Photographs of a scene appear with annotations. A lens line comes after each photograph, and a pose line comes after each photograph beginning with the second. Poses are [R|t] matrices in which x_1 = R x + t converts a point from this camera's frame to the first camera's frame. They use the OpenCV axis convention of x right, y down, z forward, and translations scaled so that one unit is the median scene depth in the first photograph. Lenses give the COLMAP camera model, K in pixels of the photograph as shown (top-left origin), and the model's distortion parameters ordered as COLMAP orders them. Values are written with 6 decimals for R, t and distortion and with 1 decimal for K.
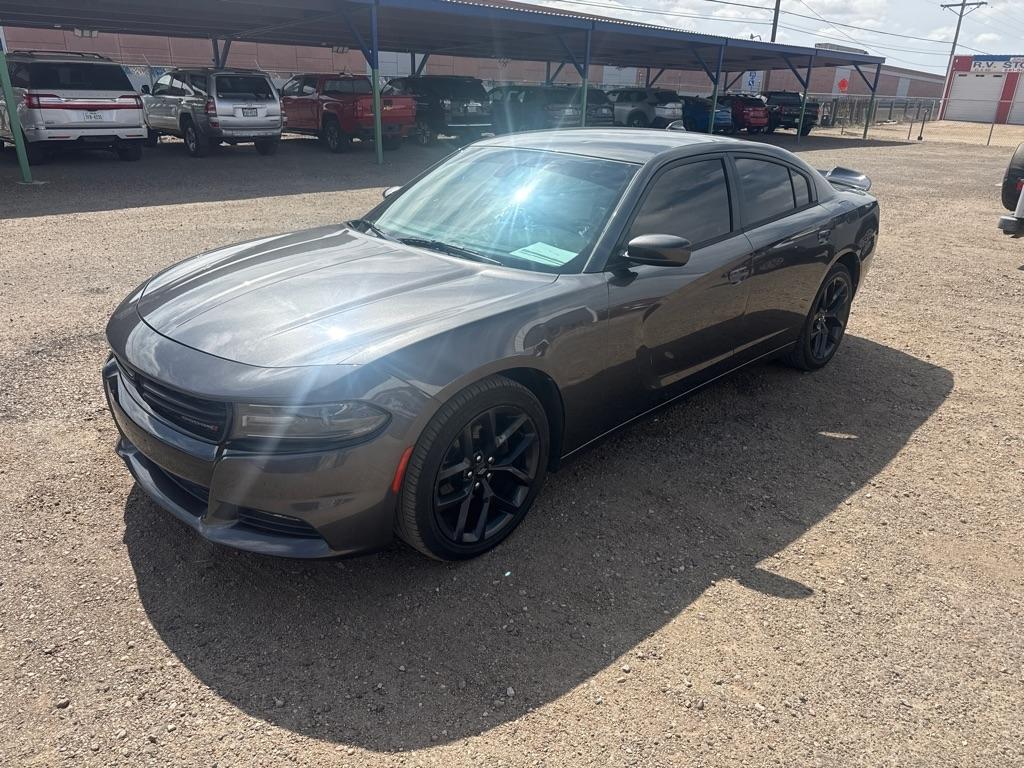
lens RADIAL K [[731.7, 0, 511.0], [0, 731.7, 390.2], [0, 0, 1]] dist [0.013414, -0.018559]
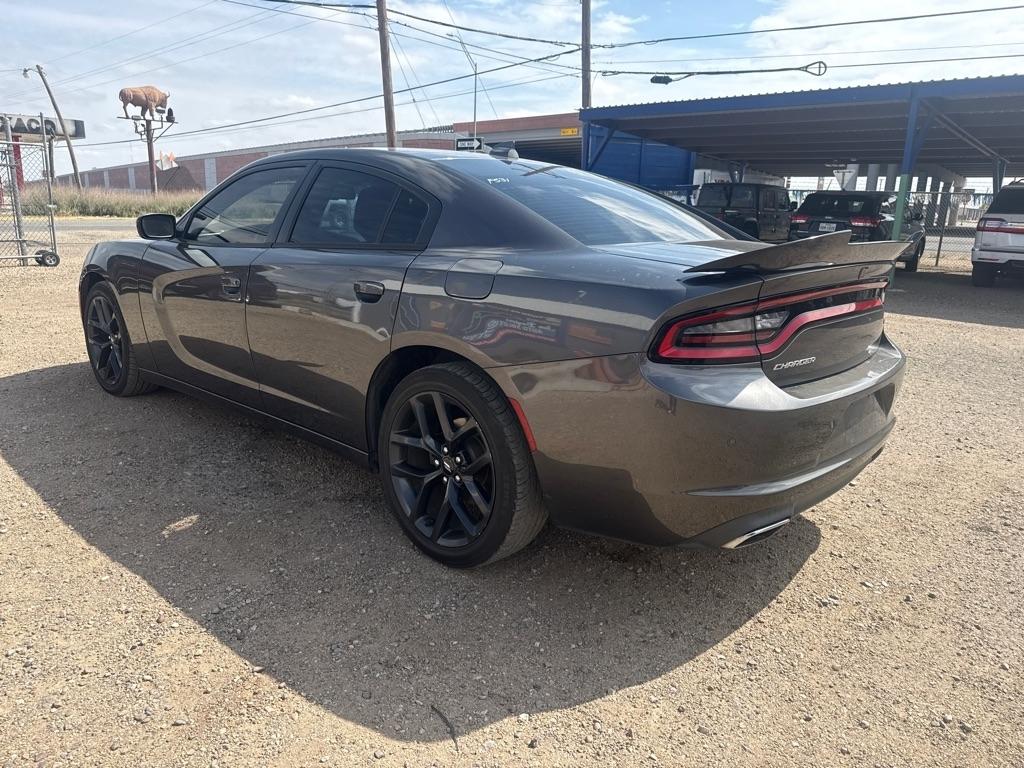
lens RADIAL K [[731.7, 0, 509.3], [0, 731.7, 379.6], [0, 0, 1]] dist [0.013414, -0.018559]
pose [[0.024352, 0.198457, -0.979807, 1.535702], [-0.412858, 0.894611, 0.170940, -0.436039], [0.910470, 0.400358, 0.103720, 1.586117]]
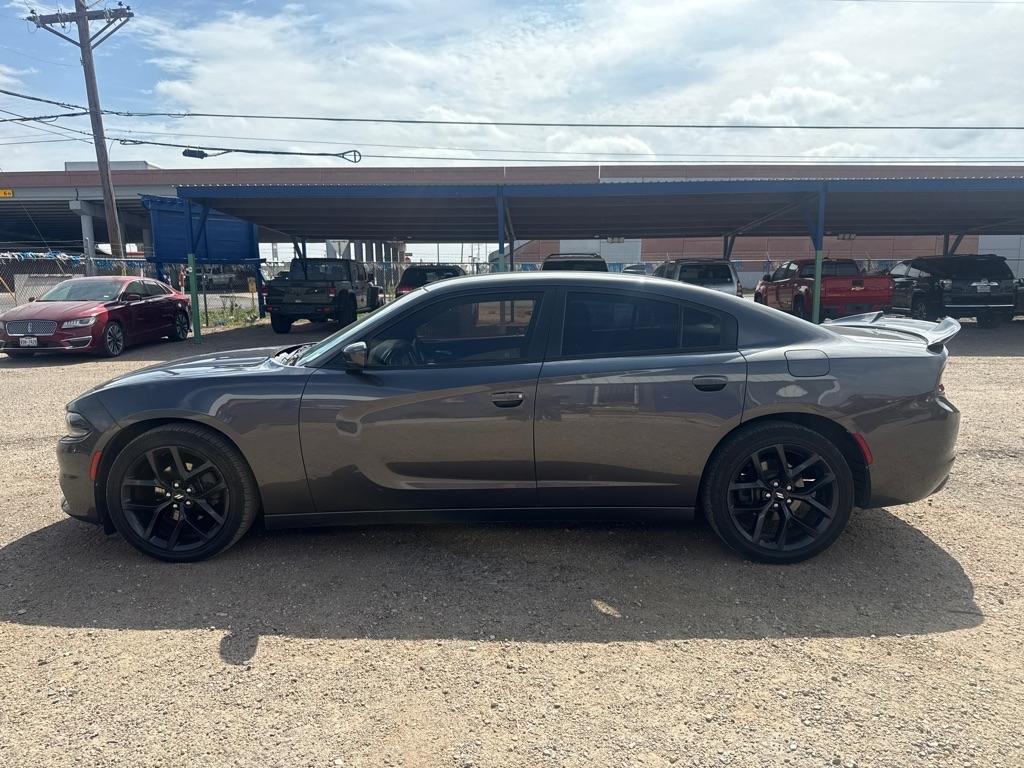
lens RADIAL K [[731.7, 0, 508.4], [0, 731.7, 385.1], [0, 0, 1]] dist [0.013414, -0.018559]
pose [[0.680342, 0.070616, -0.729485, 1.294592], [-0.253757, 0.956478, -0.144072, -0.045369], [0.687563, 0.283130, 0.668651, 0.425633]]
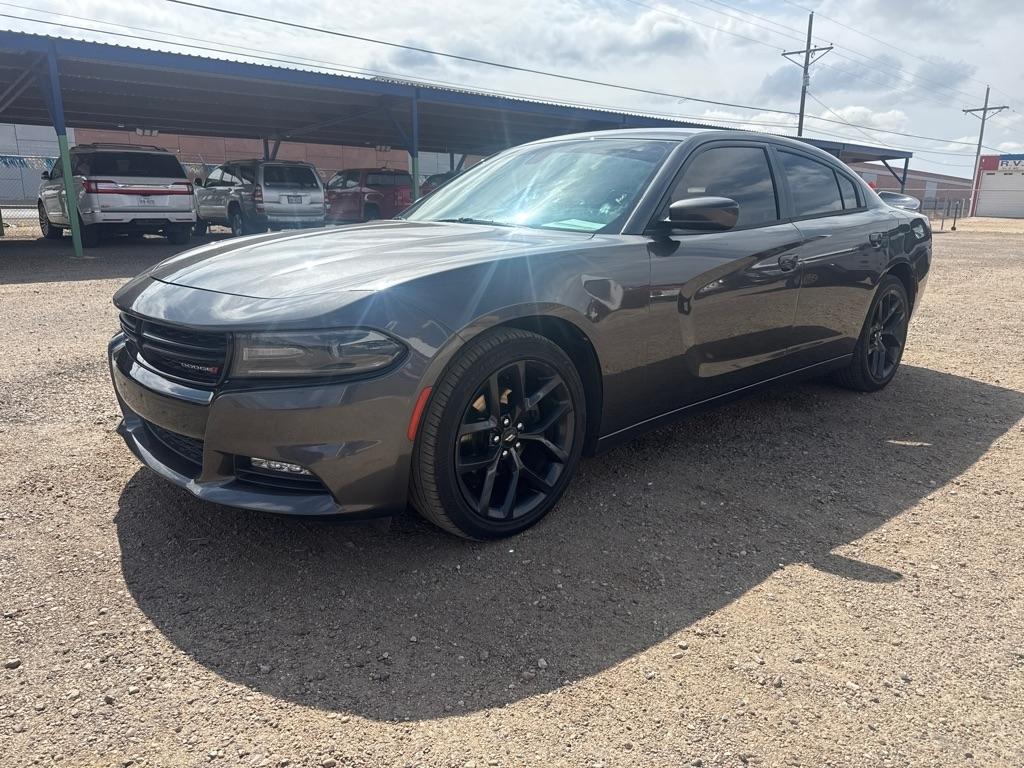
lens RADIAL K [[731.7, 0, 512.2], [0, 731.7, 388.8], [0, 0, 1]] dist [0.013414, -0.018559]
pose [[0.998902, -0.004018, -0.046682, 0.003848], [-0.002621, 0.989965, -0.141289, 0.168035], [0.046781, 0.141257, 0.988867, 0.105949]]
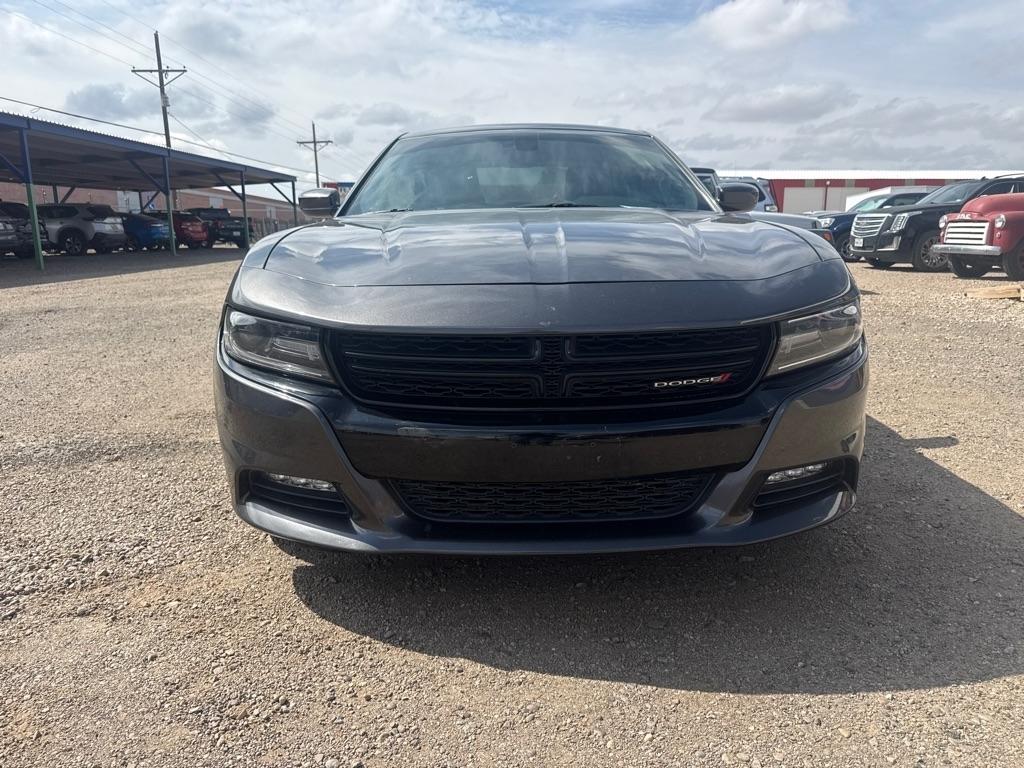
lens RADIAL K [[731.7, 0, 528.9], [0, 731.7, 383.3], [0, 0, 1]] dist [0.013414, -0.018559]
pose [[0.685439, -0.190089, 0.702879, -0.850242], [0.309120, 0.949980, -0.044534, 0.029080], [-0.659256, 0.247799, 0.709914, 0.528115]]
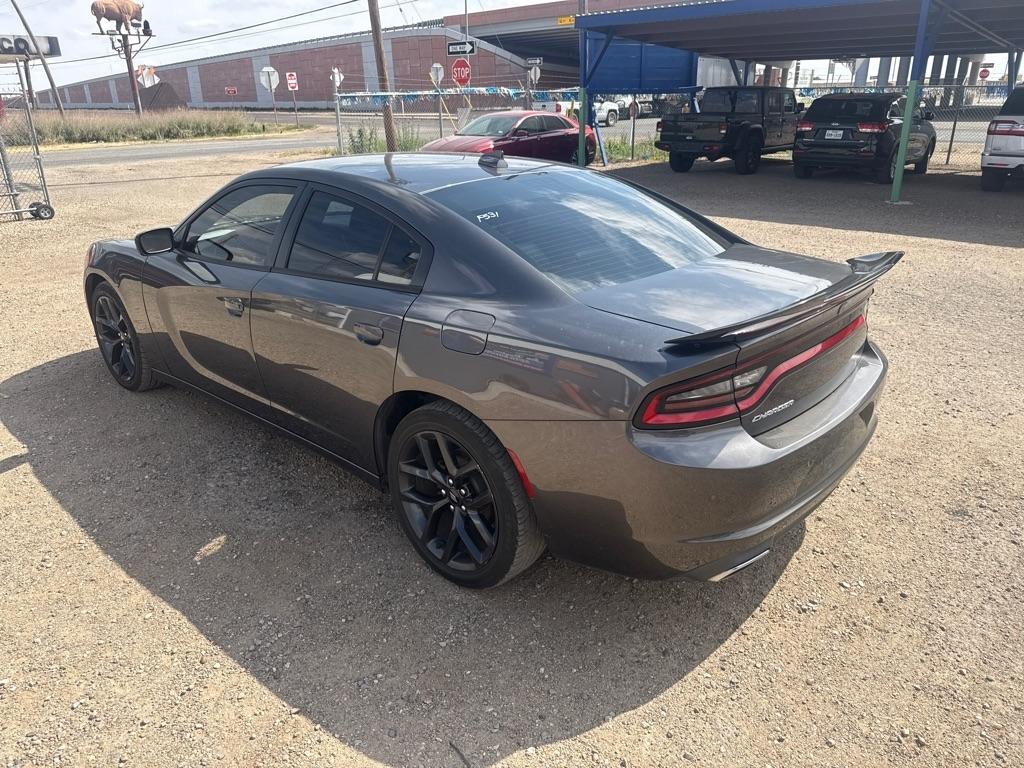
lens RADIAL K [[731.7, 0, 513.2], [0, 731.7, 380.2], [0, 0, 1]] dist [0.013414, -0.018559]
pose [[0.030082, 0.325432, -0.945087, 1.537208], [-0.369308, 0.882229, 0.292033, -0.596268], [0.928820, 0.340243, 0.146724, 1.534085]]
